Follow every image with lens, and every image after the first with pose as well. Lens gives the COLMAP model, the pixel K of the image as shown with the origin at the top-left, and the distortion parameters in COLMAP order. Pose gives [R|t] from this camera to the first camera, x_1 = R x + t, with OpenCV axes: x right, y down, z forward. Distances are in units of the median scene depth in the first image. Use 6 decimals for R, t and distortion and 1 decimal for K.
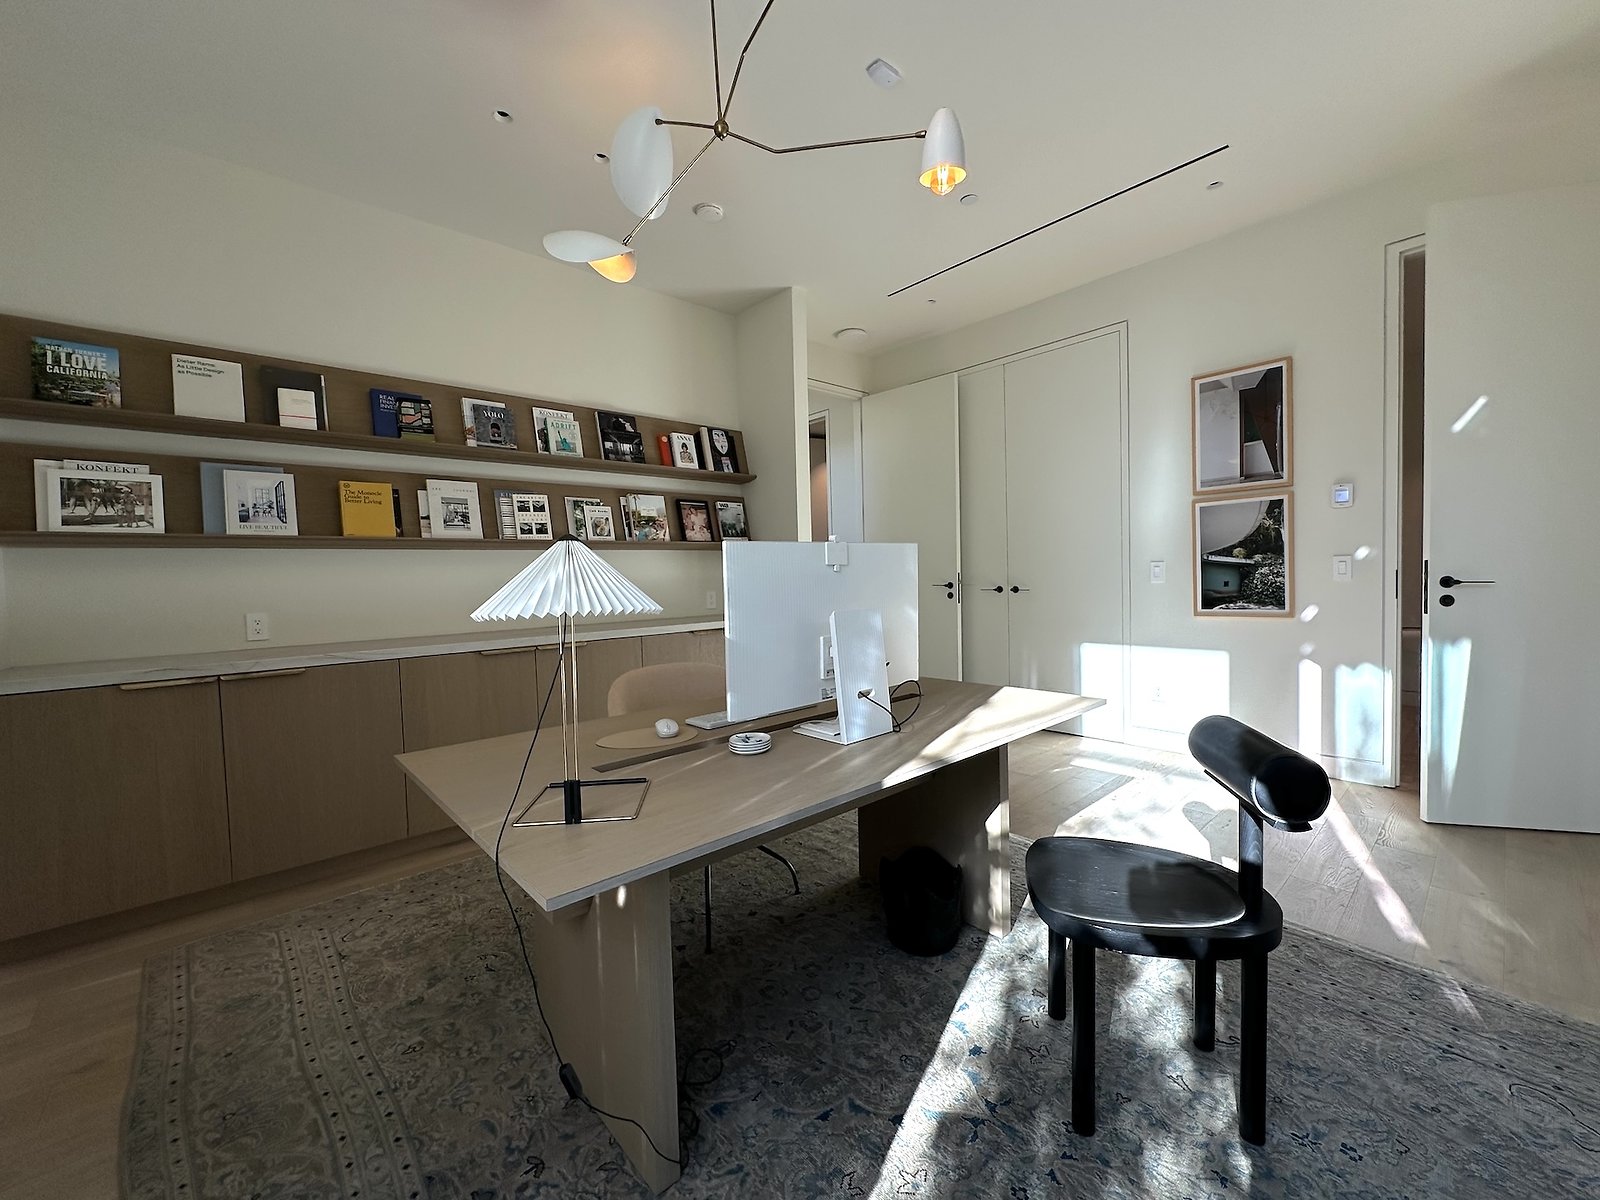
lens RADIAL K [[630.8, 0, 793.5], [0, 630.8, 598.5], [0, 0, 1]] dist [-0.008007, 0.000456]
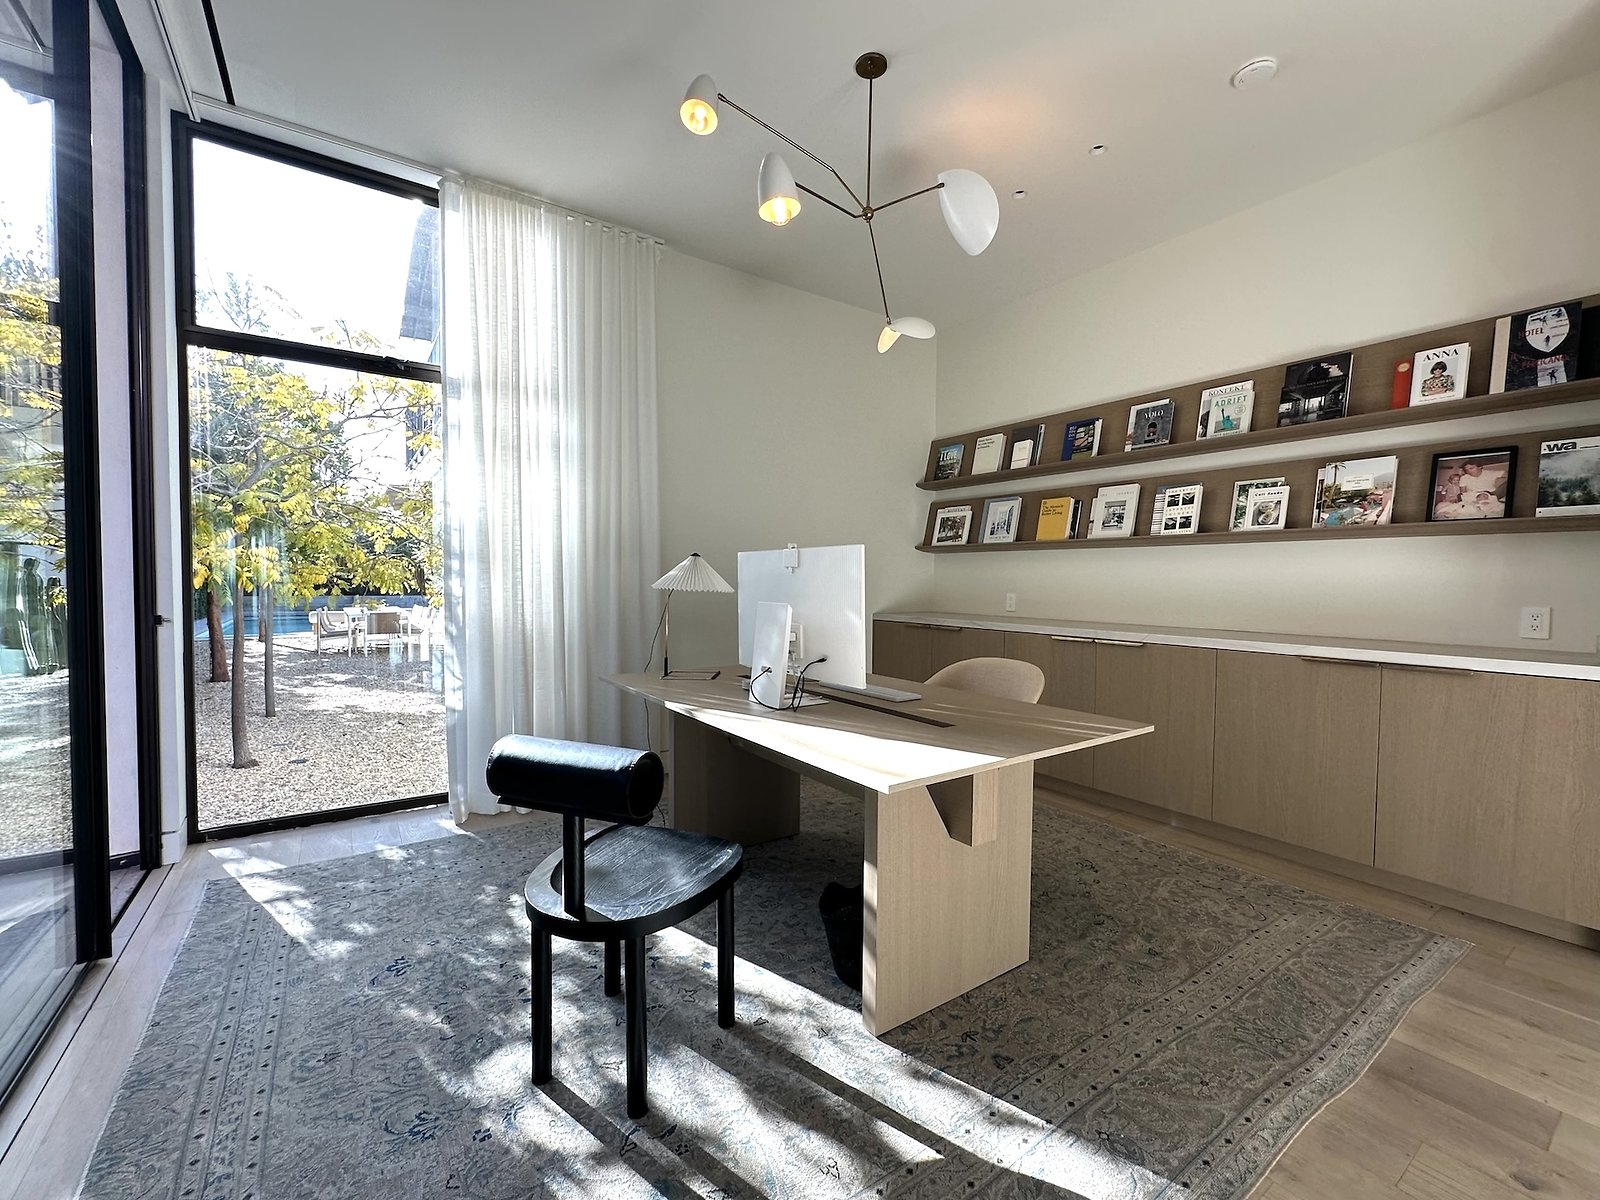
lens RADIAL K [[630.8, 0, 793.3], [0, 630.8, 598.7], [0, 0, 1]] dist [-0.008007, 0.000456]
pose [[-0.094149, 0.059673, -0.993768, 0.599211], [-0.042201, 0.997066, 0.063869, -0.032948], [0.994663, 0.047952, -0.091354, 0.513151]]
